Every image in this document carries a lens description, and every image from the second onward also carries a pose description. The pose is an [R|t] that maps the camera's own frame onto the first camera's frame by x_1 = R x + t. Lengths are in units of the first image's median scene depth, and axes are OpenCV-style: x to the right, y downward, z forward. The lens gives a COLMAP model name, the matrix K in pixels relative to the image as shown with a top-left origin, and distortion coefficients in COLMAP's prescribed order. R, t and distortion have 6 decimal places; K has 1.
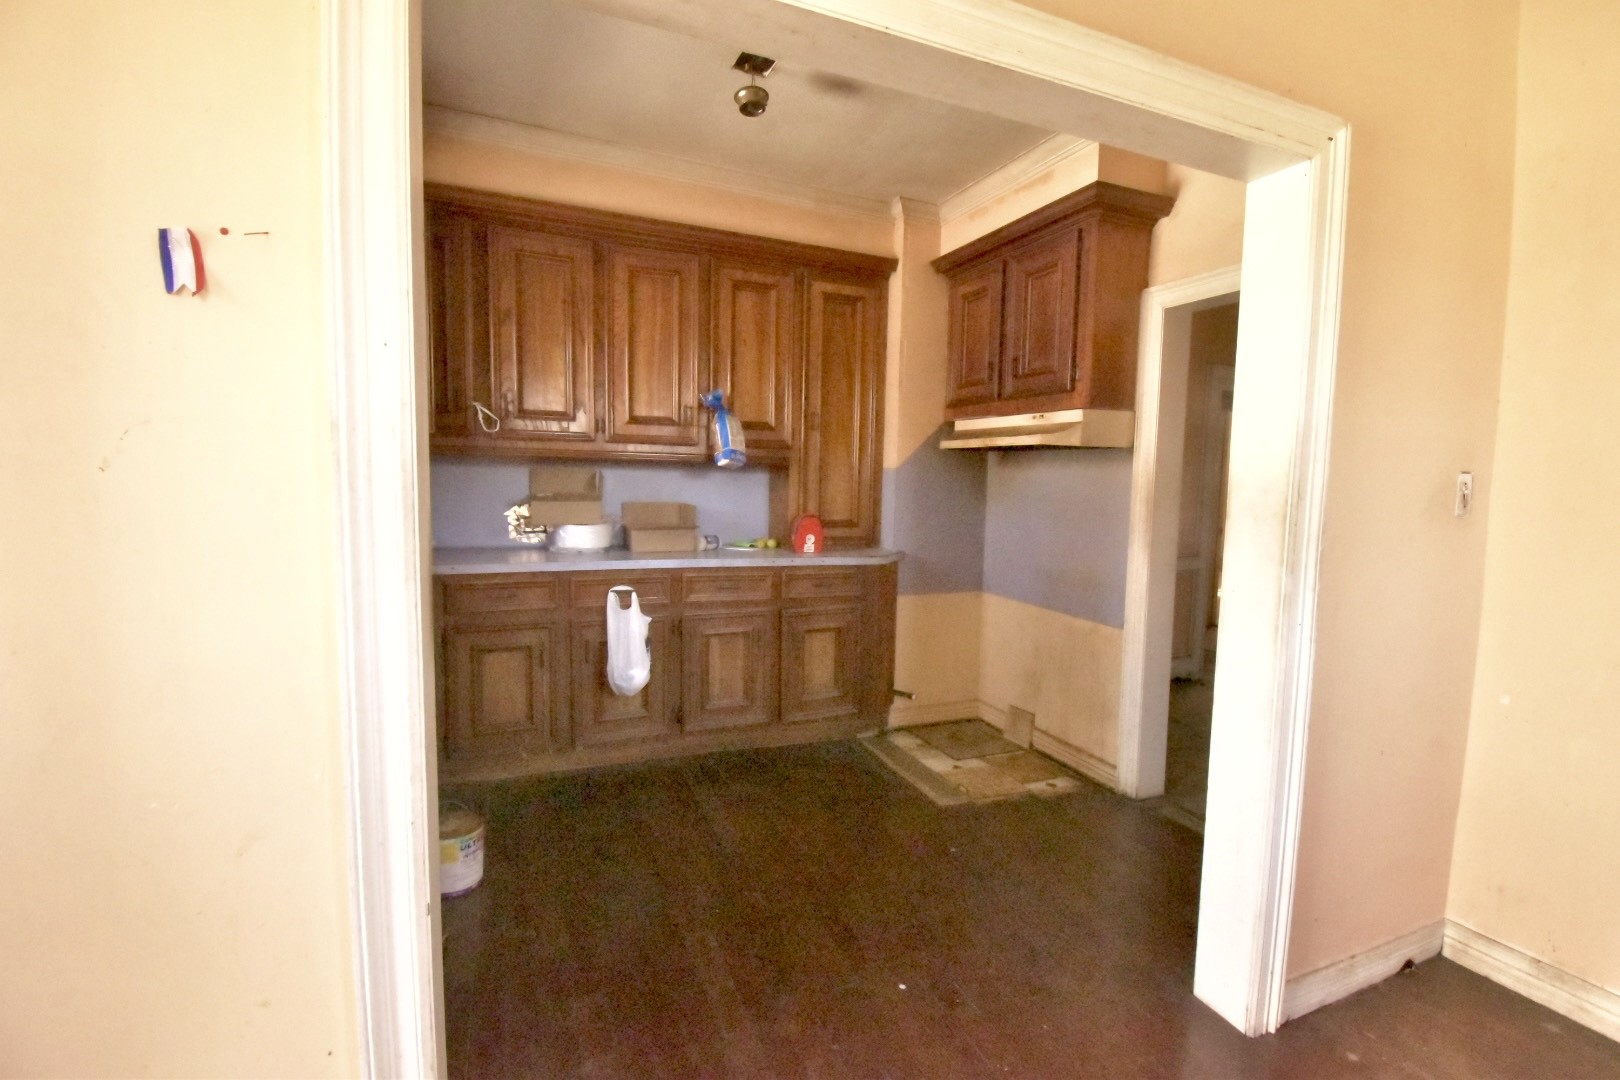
lens RADIAL K [[714.4, 0, 817.3], [0, 714.4, 532.0], [0, 0, 1]] dist [0.012527, -0.022160]
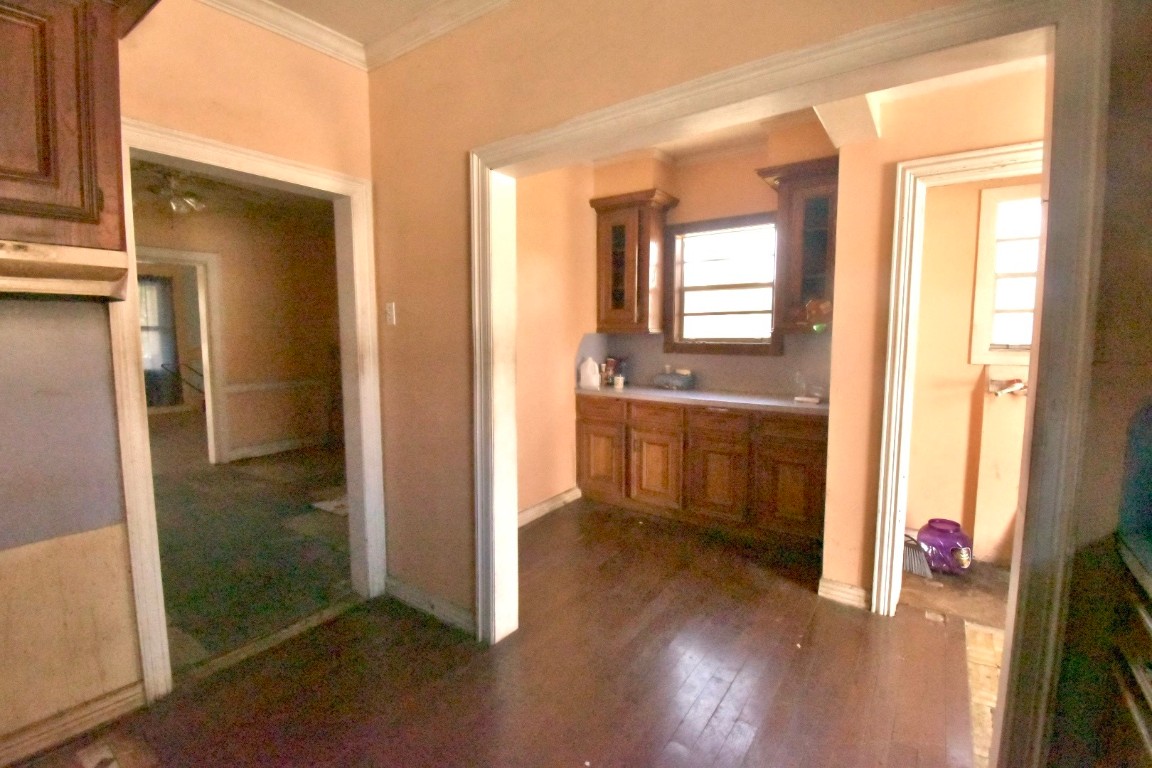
lens RADIAL K [[508.0, 0, 581.2], [0, 508.0, 378.3], [0, 0, 1]] dist [0.012527, -0.022160]
pose [[-0.526475, -0.096317, 0.844717, -0.282200], [0.052188, 0.988027, 0.145184, -0.073962], [-0.848587, 0.120520, -0.515145, 0.711223]]
